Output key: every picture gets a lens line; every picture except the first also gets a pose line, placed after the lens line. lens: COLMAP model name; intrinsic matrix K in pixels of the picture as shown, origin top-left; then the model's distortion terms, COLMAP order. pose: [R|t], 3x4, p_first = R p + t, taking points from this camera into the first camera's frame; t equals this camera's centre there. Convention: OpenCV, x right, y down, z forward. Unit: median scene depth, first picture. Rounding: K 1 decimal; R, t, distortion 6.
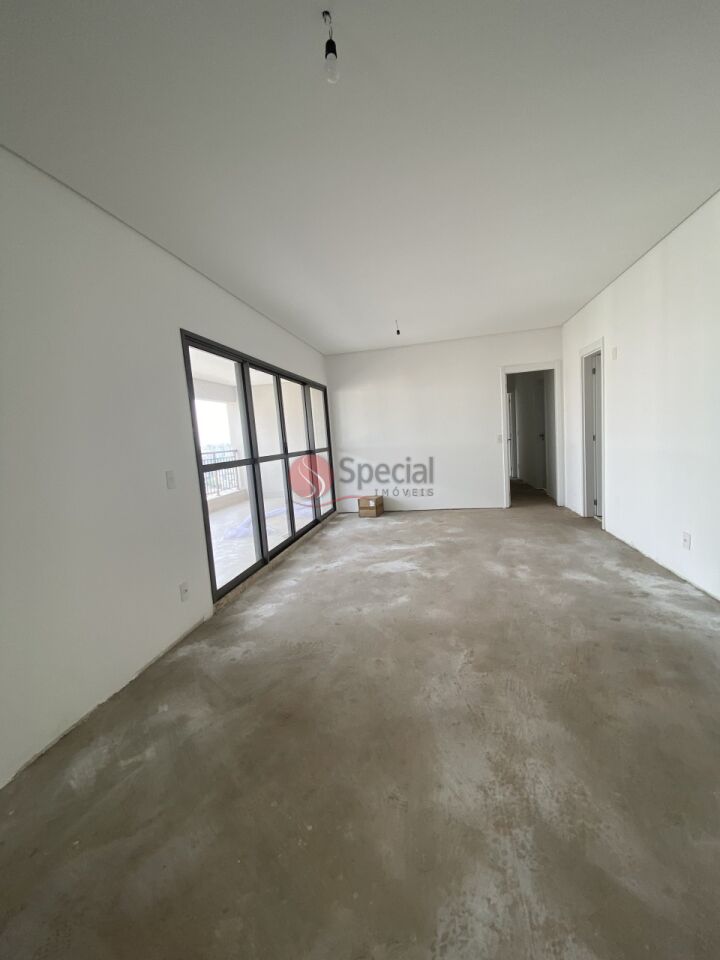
lens RADIAL K [[386.7, 0, 362.8], [0, 386.7, 475.5], [0, 0, 1]] dist [-0.043790, -0.000927]
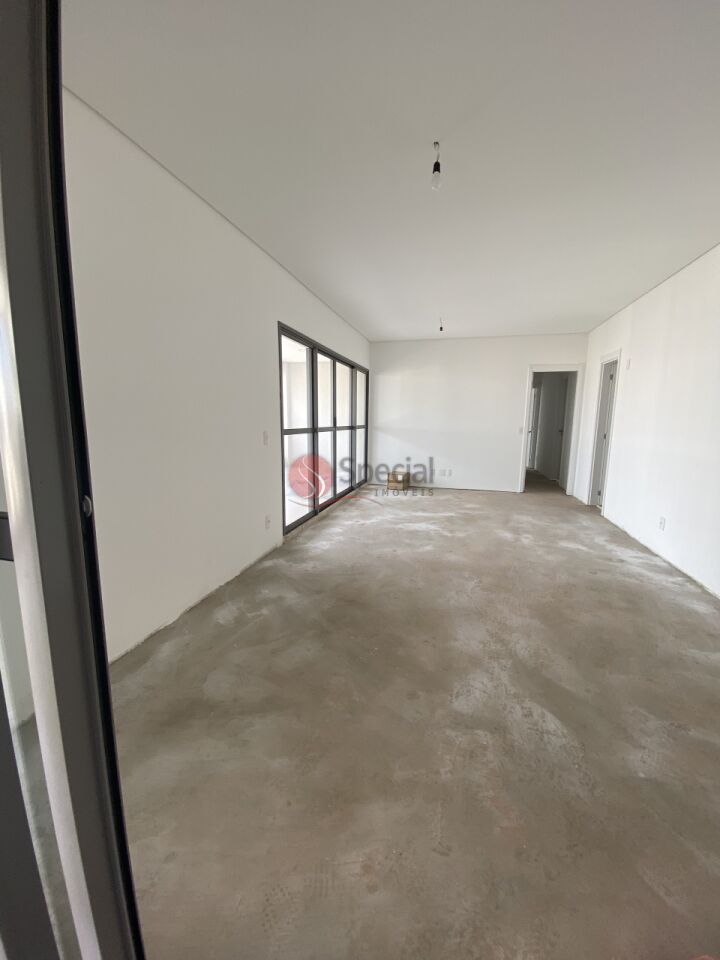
lens RADIAL K [[386.7, 0, 356.0], [0, 386.7, 481.2], [0, 0, 1]] dist [-0.043790, -0.000927]
pose [[0.994313, 0.091567, -0.054382, -0.098959], [-0.087984, 0.994000, 0.064989, 0.046766], [0.060007, -0.059834, 0.996403, -0.319502]]
